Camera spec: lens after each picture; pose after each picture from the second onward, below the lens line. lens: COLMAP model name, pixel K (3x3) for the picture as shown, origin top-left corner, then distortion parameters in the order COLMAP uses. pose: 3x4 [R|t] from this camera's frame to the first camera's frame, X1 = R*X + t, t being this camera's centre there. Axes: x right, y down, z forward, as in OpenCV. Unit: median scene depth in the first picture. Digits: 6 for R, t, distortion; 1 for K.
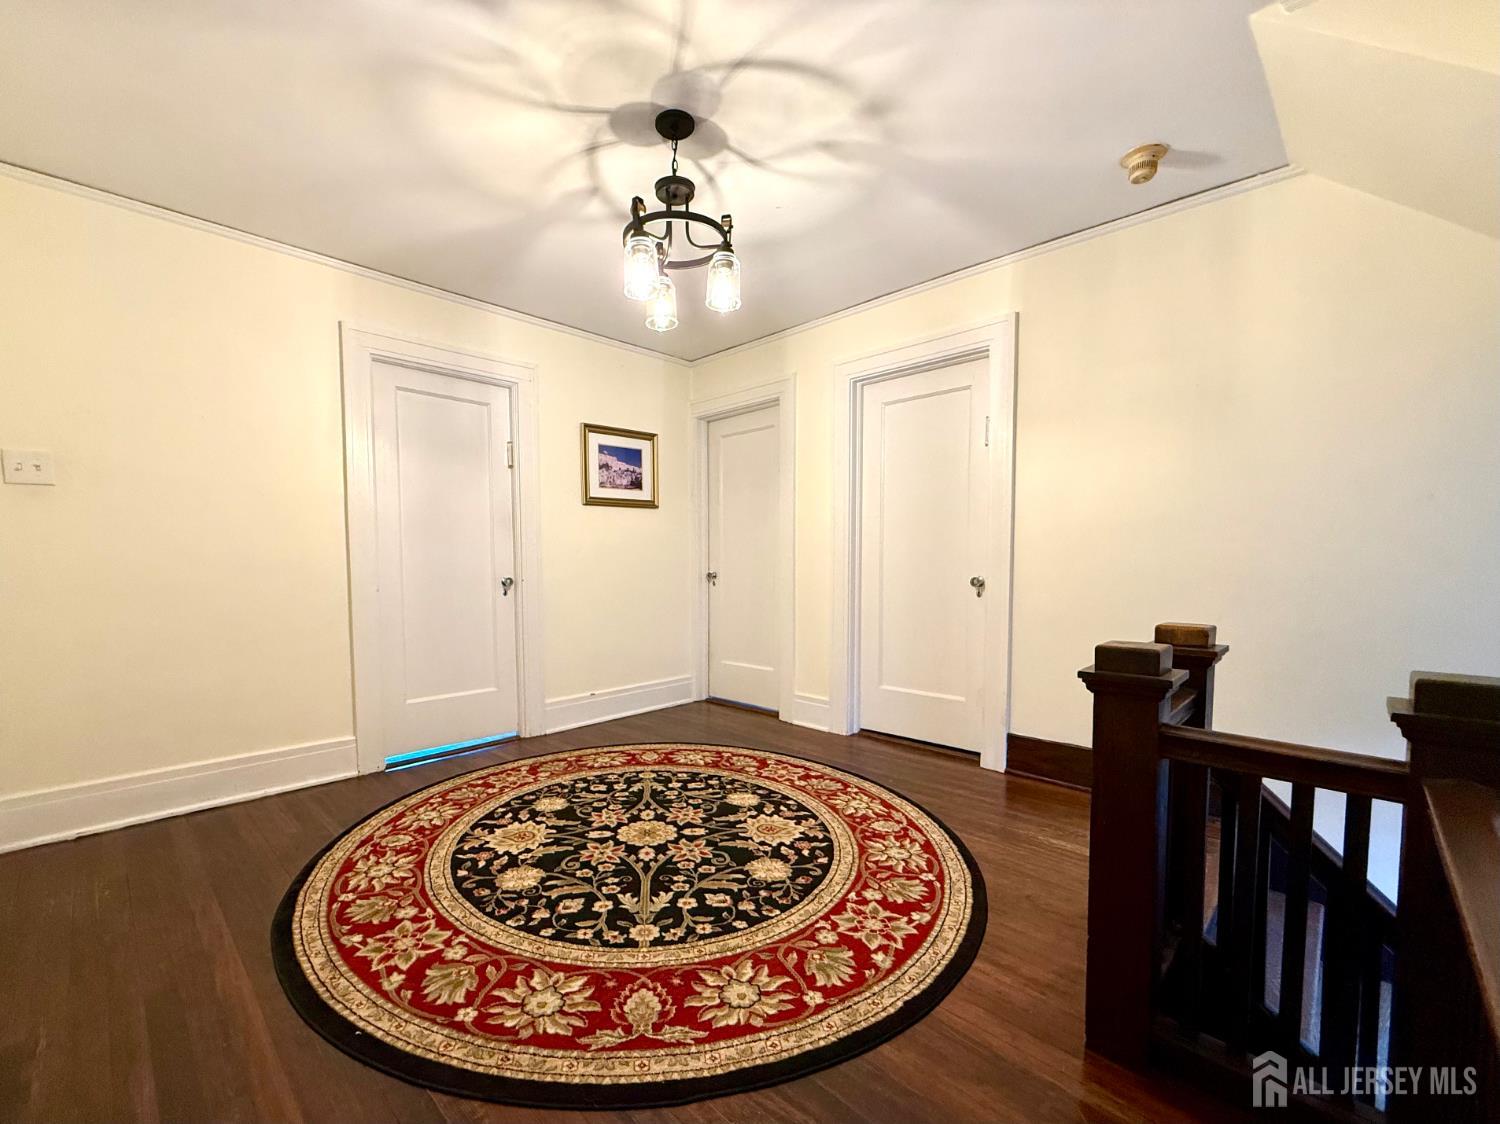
lens RADIAL K [[610.8, 0, 754.7], [0, 610.8, 562.5], [0, 0, 1]] dist [0.001683, -0.001017]
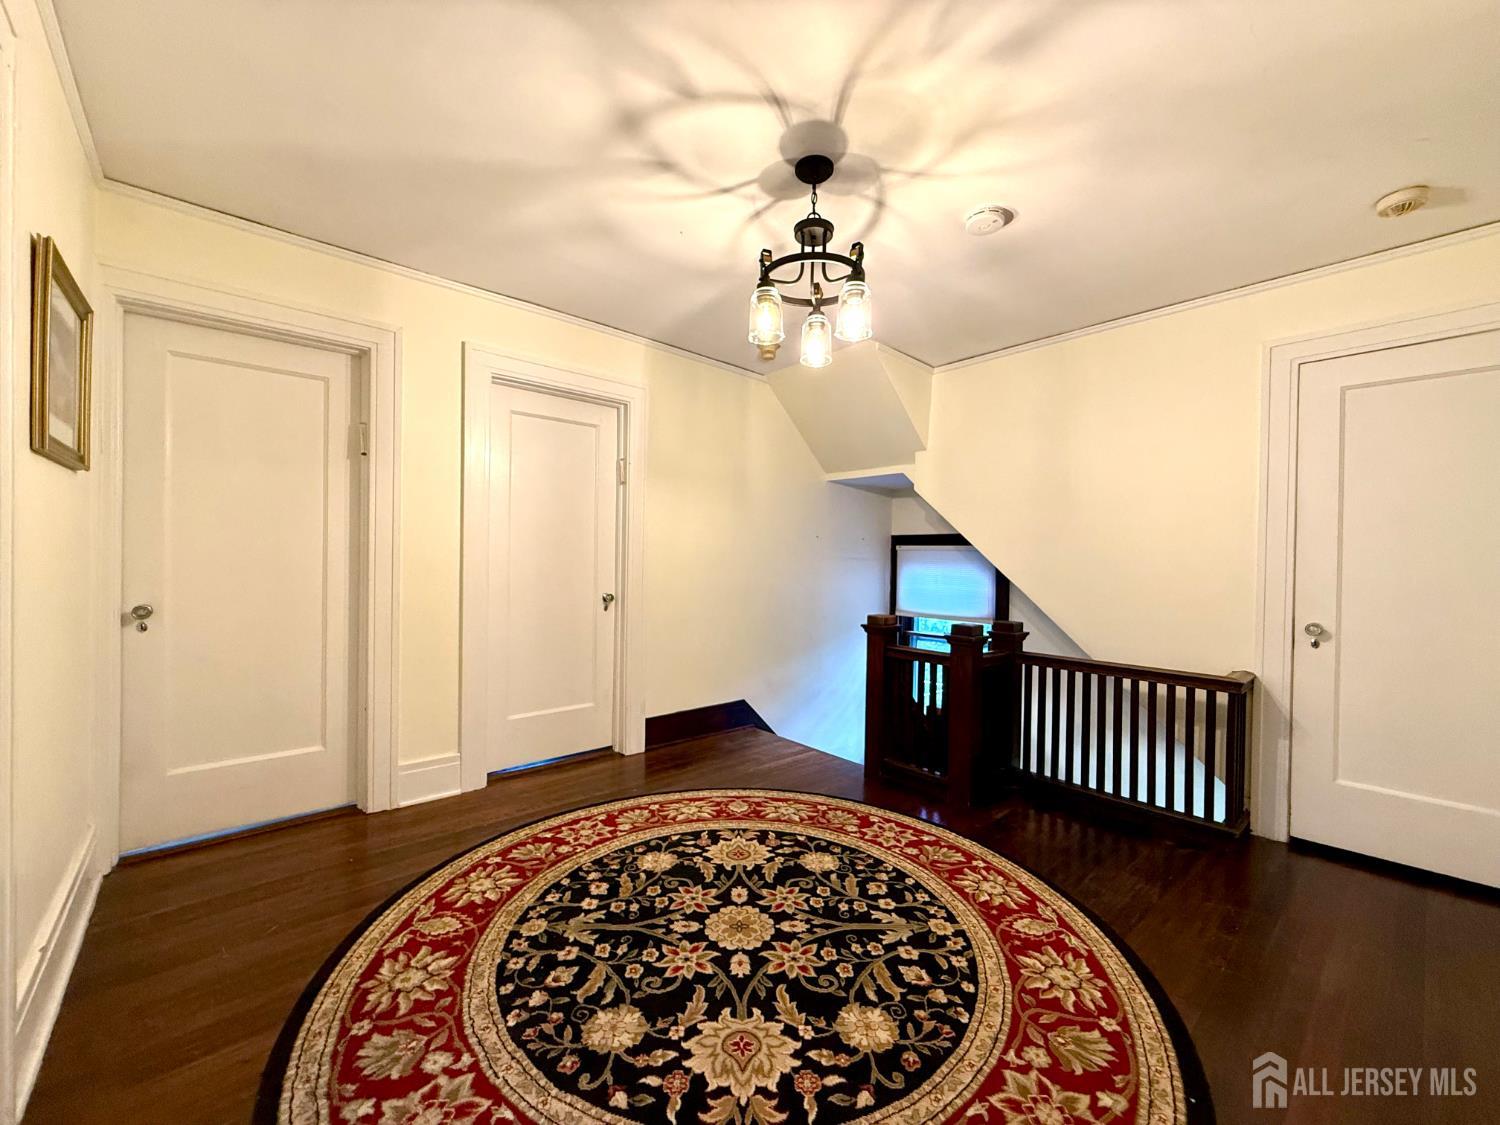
lens RADIAL K [[610.8, 0, 754.2], [0, 610.8, 563.3], [0, 0, 1]] dist [0.001683, -0.001017]
pose [[0.090603, 0.002818, 0.995883, -1.055468], [-0.013072, 0.999913, -0.001640, -0.014447], [-0.995801, -0.012870, 0.090632, 1.029883]]
